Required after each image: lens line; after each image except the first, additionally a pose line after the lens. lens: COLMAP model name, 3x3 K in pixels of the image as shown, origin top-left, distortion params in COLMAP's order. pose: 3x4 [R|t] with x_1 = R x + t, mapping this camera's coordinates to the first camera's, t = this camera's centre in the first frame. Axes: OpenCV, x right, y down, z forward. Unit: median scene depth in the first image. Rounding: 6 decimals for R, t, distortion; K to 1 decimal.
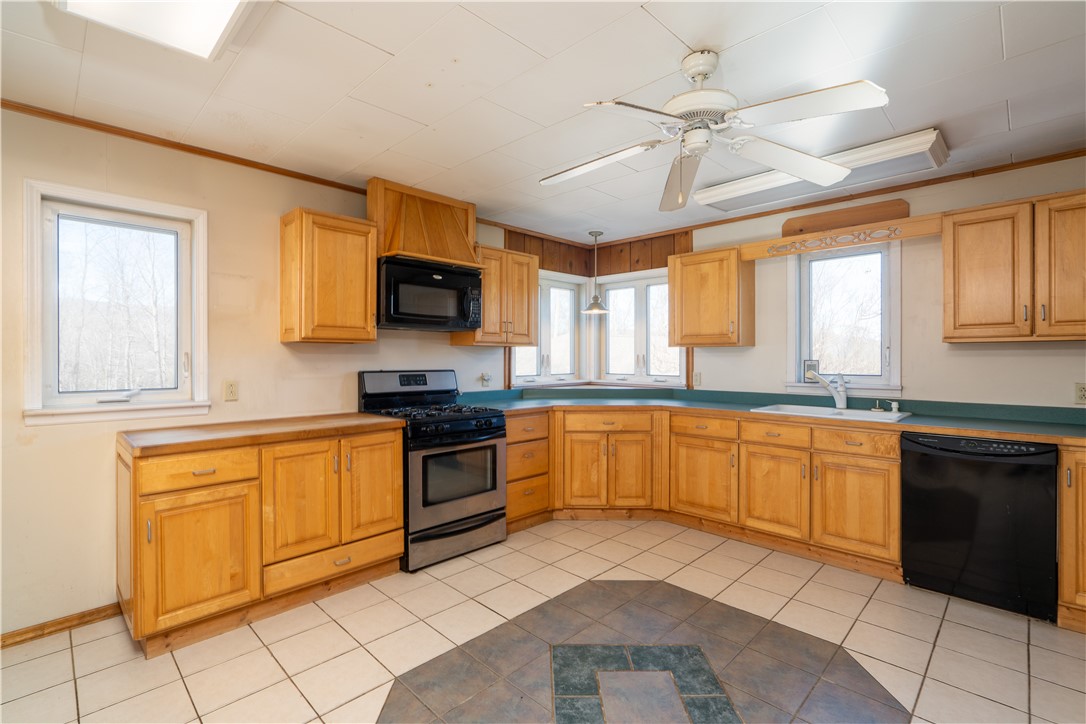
lens RADIAL K [[496.2, 0, 544.3], [0, 496.2, 357.2], [0, 0, 1]] dist [-0.000833, 0.000545]
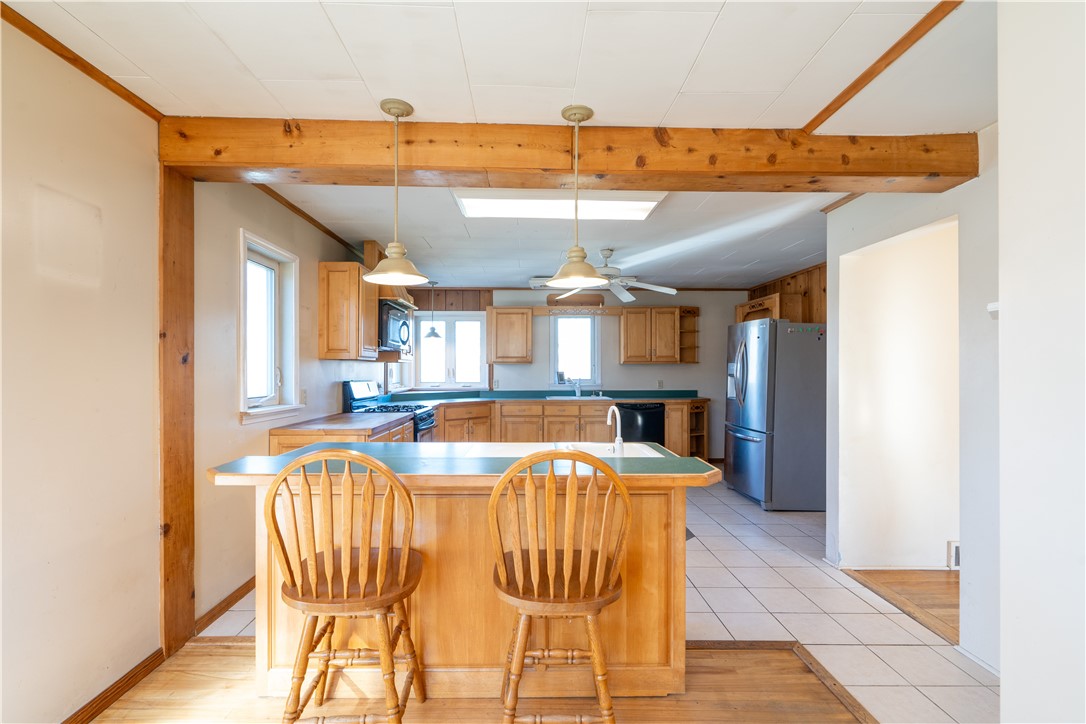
lens RADIAL K [[496.2, 0, 544.3], [0, 496.2, 357.2], [0, 0, 1]] dist [-0.000833, 0.000545]
pose [[0.704854, 0.016855, 0.709152, -0.826707], [-0.000058, 0.999719, -0.023703, -0.004202], [-0.709352, 0.016666, 0.704657, -0.268192]]
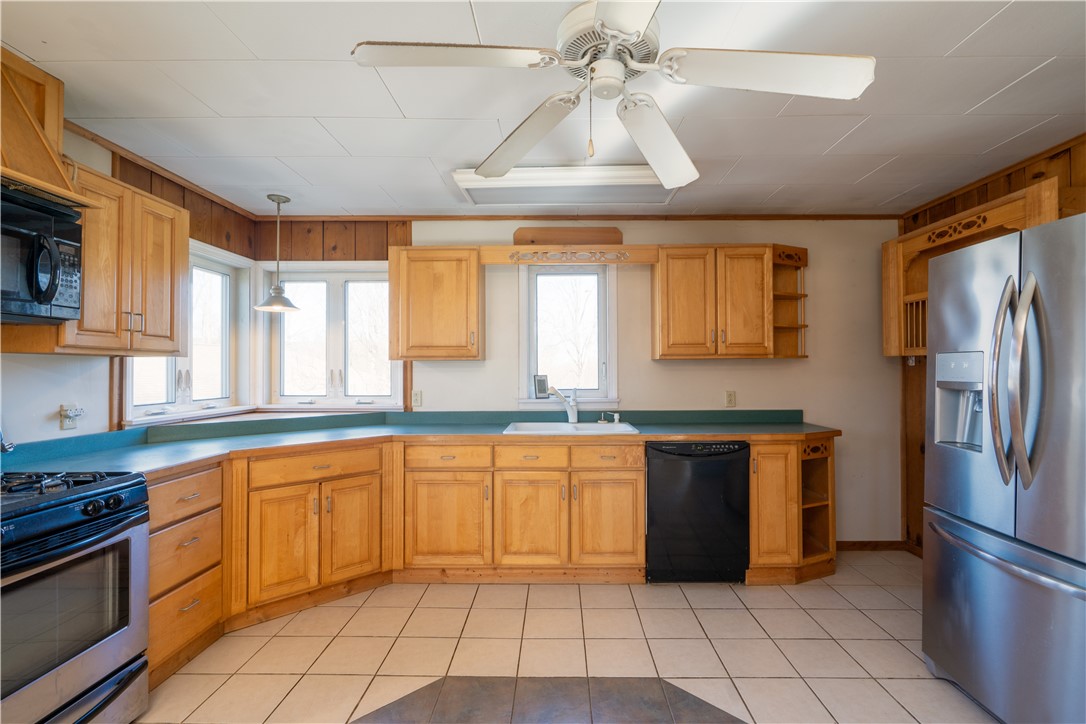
lens RADIAL K [[501.1, 0, 559.7], [0, 501.1, 363.9], [0, 0, 1]] dist [-0.002074, 0.000631]
pose [[0.722209, 0.006317, 0.691646, -0.121434], [0.004097, 0.999902, -0.013411, -0.002920], [-0.691663, 0.012519, 0.722112, 0.257918]]
